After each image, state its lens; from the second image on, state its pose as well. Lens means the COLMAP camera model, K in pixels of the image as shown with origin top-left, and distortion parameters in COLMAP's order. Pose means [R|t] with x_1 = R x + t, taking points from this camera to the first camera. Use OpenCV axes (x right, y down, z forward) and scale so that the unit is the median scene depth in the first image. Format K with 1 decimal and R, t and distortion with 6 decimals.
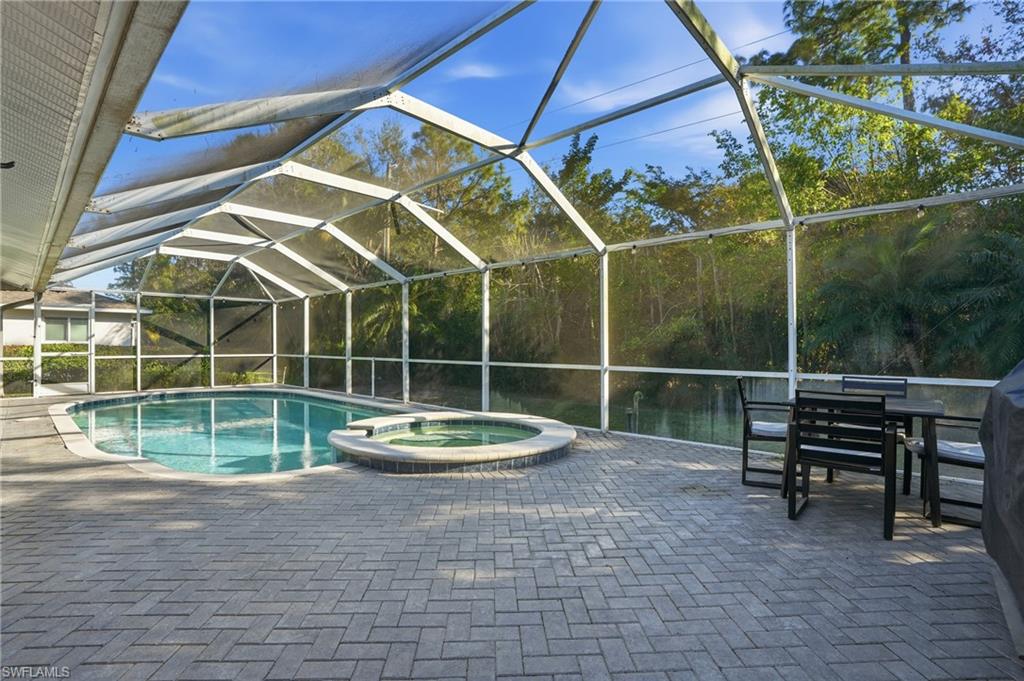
lens RADIAL K [[486.1, 0, 508.0], [0, 486.1, 347.1], [0, 0, 1]] dist [-0.072199, 0.020764]
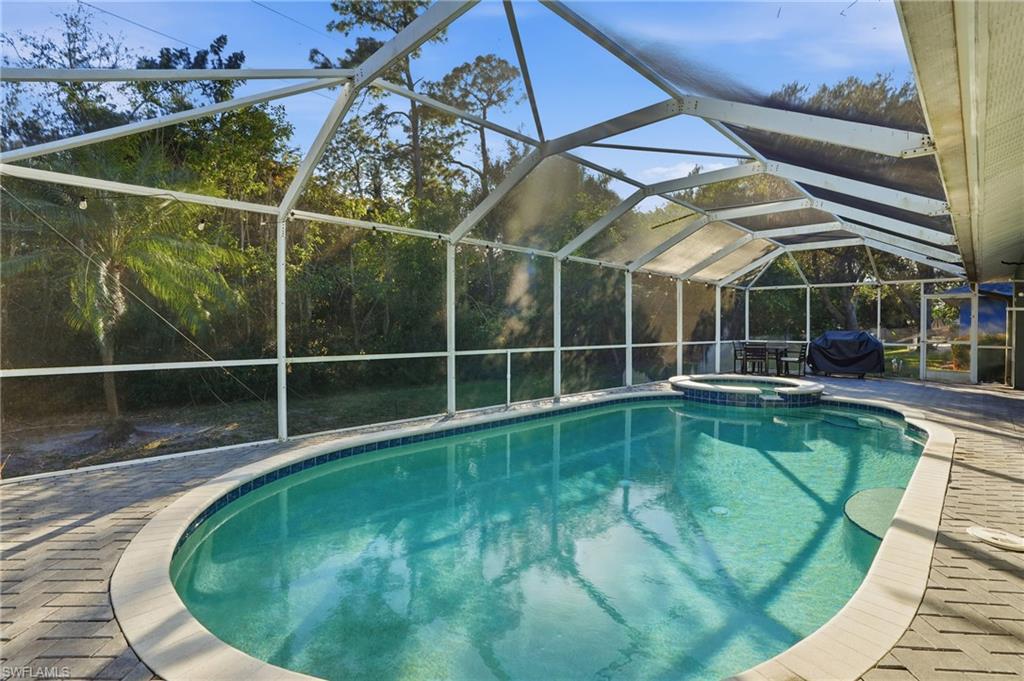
lens RADIAL K [[501.9, 0, 496.6], [0, 501.9, 341.4], [0, 0, 1]] dist [0.001869, 0.000247]
pose [[0.042749, -0.021203, 0.998861, -0.916923], [0.008960, 0.999743, 0.020838, -0.004478], [-0.999046, 0.008059, 0.042928, 0.892927]]
